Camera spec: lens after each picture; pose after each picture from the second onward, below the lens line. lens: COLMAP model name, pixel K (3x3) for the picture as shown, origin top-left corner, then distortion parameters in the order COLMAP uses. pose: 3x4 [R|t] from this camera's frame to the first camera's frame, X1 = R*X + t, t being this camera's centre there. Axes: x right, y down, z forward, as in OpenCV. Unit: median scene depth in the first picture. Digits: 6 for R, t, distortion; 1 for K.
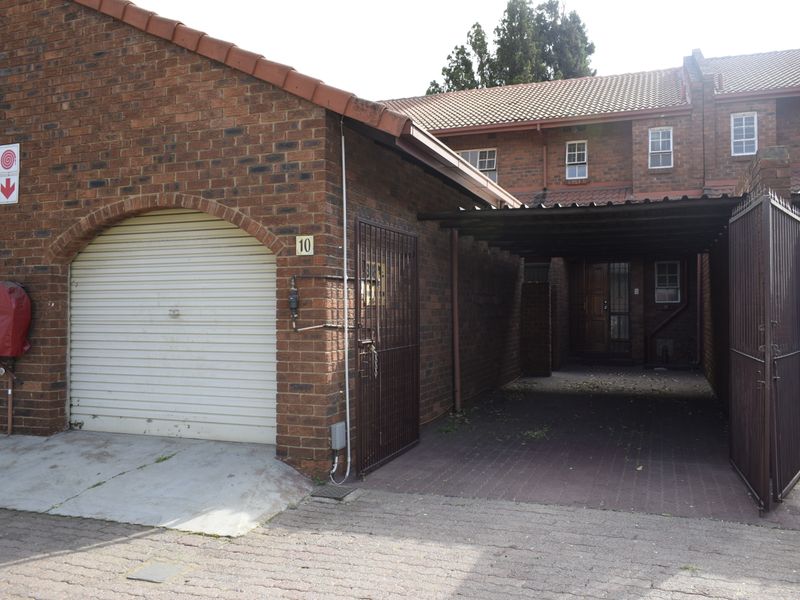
lens RADIAL K [[697.6, 0, 400.6], [0, 697.6, 299.4], [0, 0, 1]] dist [-0.015872, 0.011516]
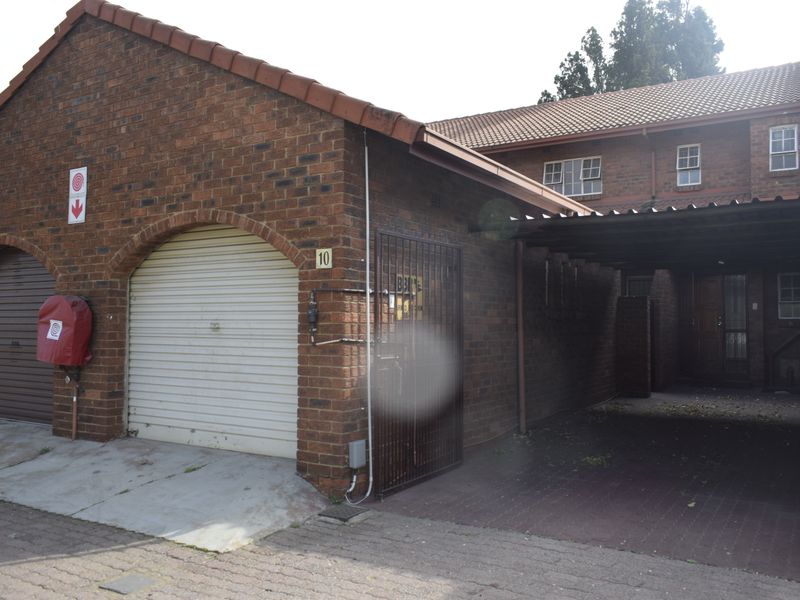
lens RADIAL K [[697.6, 0, 399.5], [0, 697.6, 299.7], [0, 0, 1]] dist [-0.015872, 0.011516]
pose [[0.981338, -0.000160, -0.192292, 0.137522], [-0.003852, 0.999783, -0.020490, 0.000522], [0.192254, 0.020848, 0.981124, 0.047774]]
